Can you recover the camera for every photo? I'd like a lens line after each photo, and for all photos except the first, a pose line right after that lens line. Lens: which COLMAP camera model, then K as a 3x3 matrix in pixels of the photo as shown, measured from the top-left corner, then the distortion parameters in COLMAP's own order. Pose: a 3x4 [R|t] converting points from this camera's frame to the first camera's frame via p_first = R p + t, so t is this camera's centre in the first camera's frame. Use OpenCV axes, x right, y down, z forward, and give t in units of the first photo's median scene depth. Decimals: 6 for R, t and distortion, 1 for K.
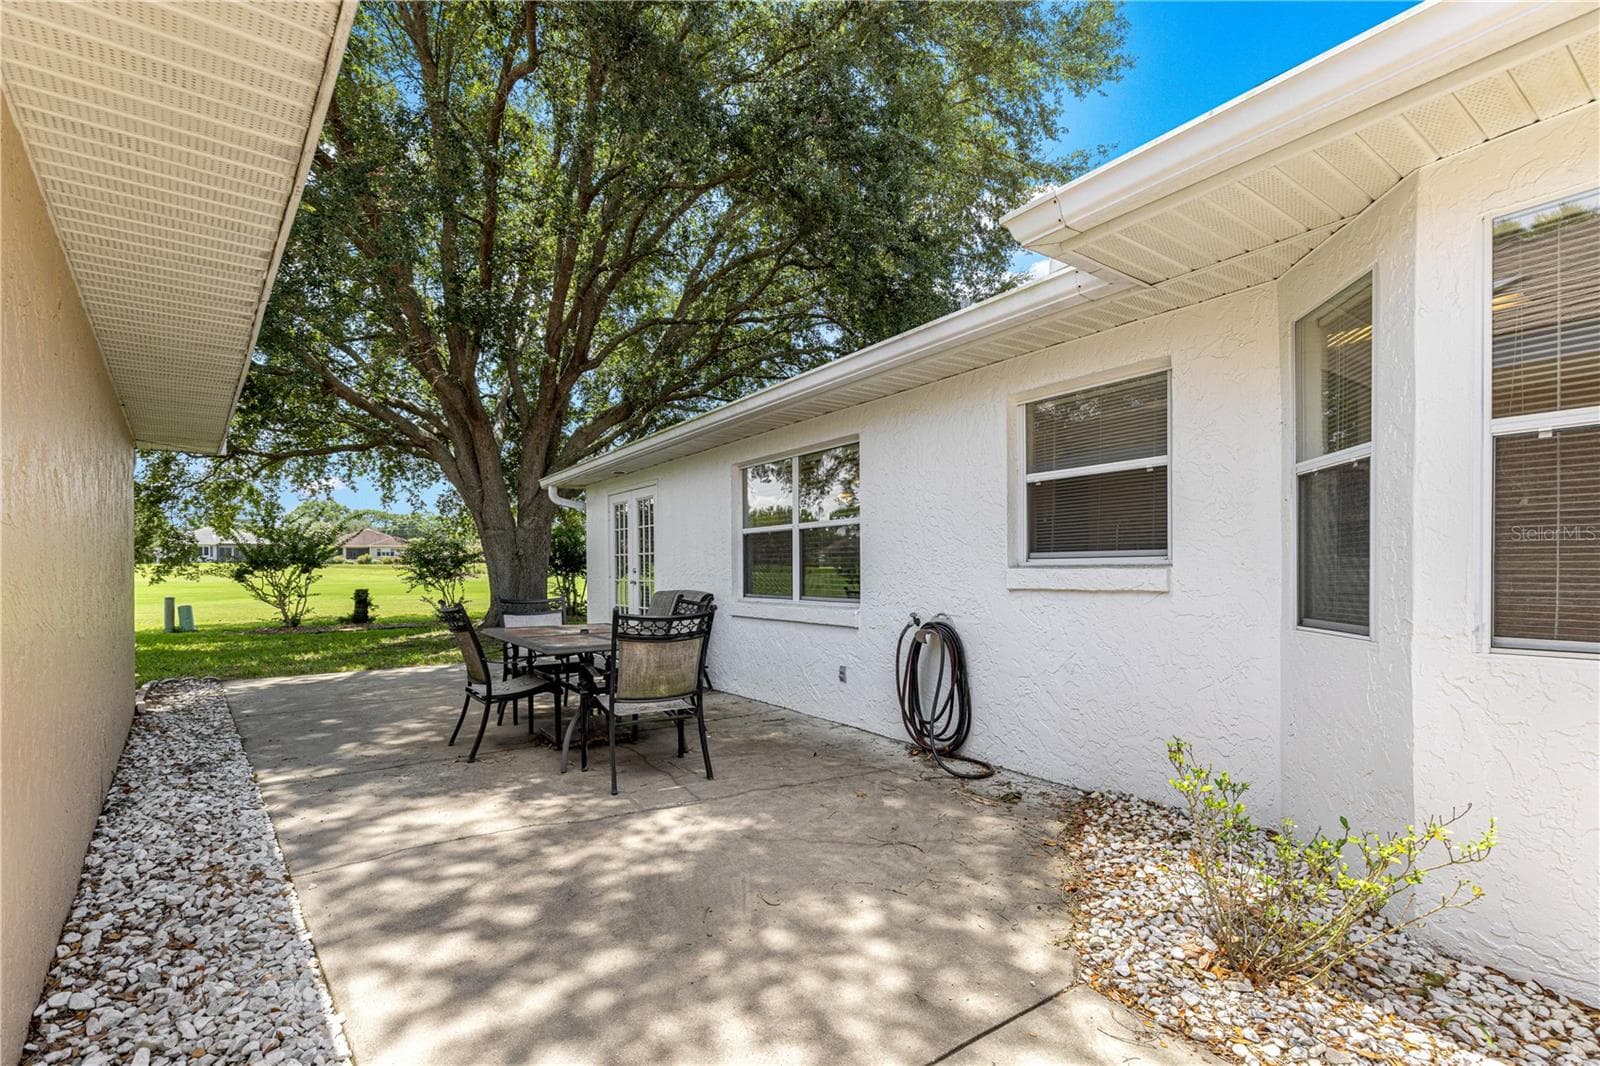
lens RADIAL K [[731.8, 0, 786.8], [0, 731.8, 577.2], [0, 0, 1]] dist [0.007055, -0.000181]
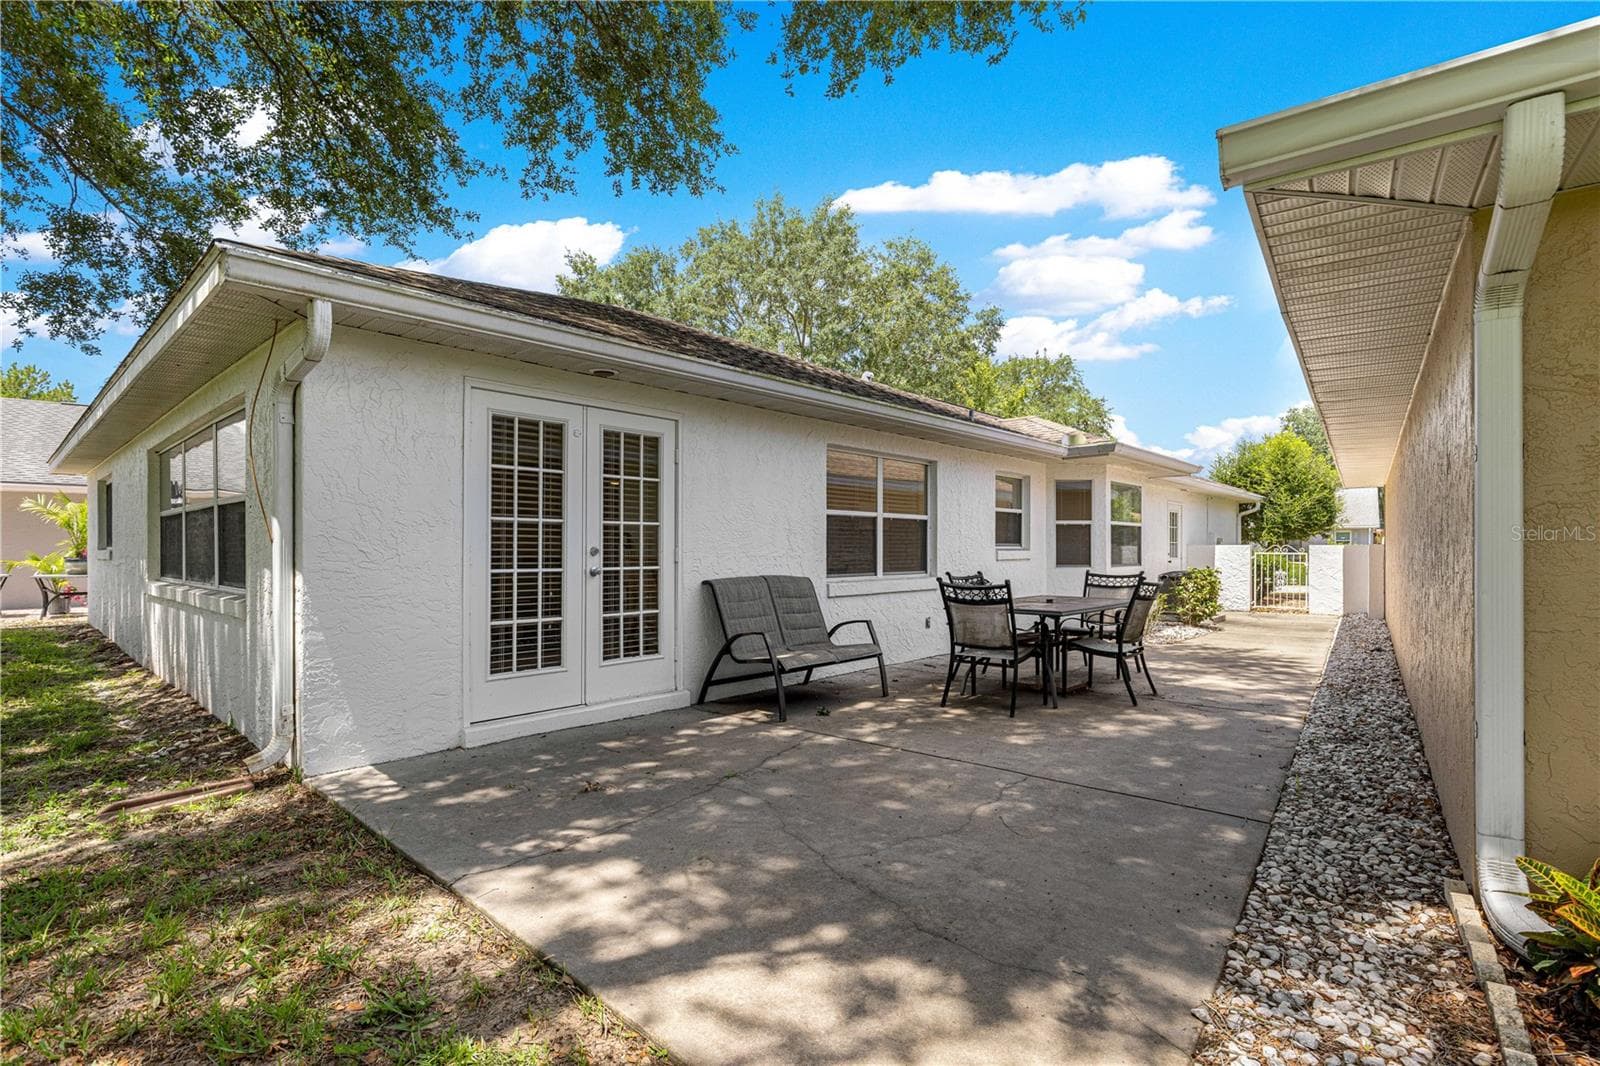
lens RADIAL K [[731.8, 0, 826.7], [0, 731.8, 546.5], [0, 0, 1]] dist [0.007055, -0.000181]
pose [[-0.252750, 0.011589, 0.967462, -0.415410], [0.010551, 0.999902, -0.009221, -0.002663], [-0.967474, 0.007877, -0.252847, 0.503189]]
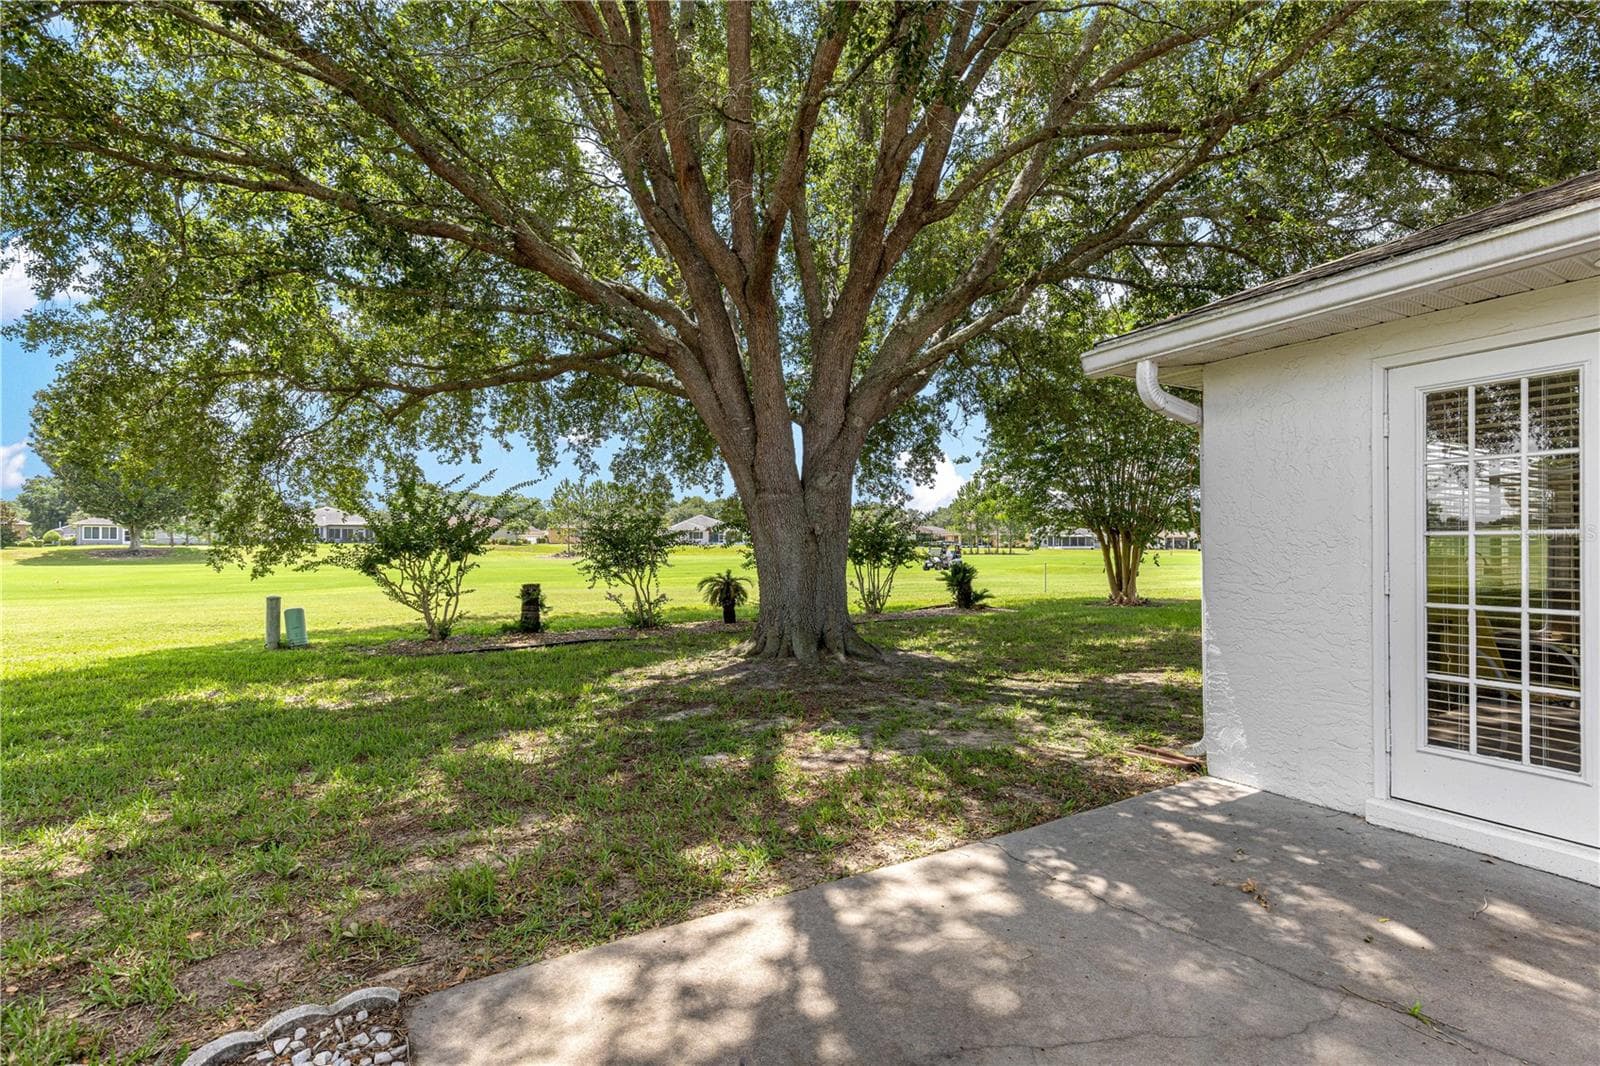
lens RADIAL K [[731.8, 0, 799.3], [0, 731.8, 546.5], [0, 0, 1]] dist [0.007055, -0.000181]
pose [[0.996136, -0.001186, -0.087816, -0.272289], [0.000048, 0.999916, -0.012953, -0.010612], [0.087824, 0.012899, 0.996052, 0.337051]]
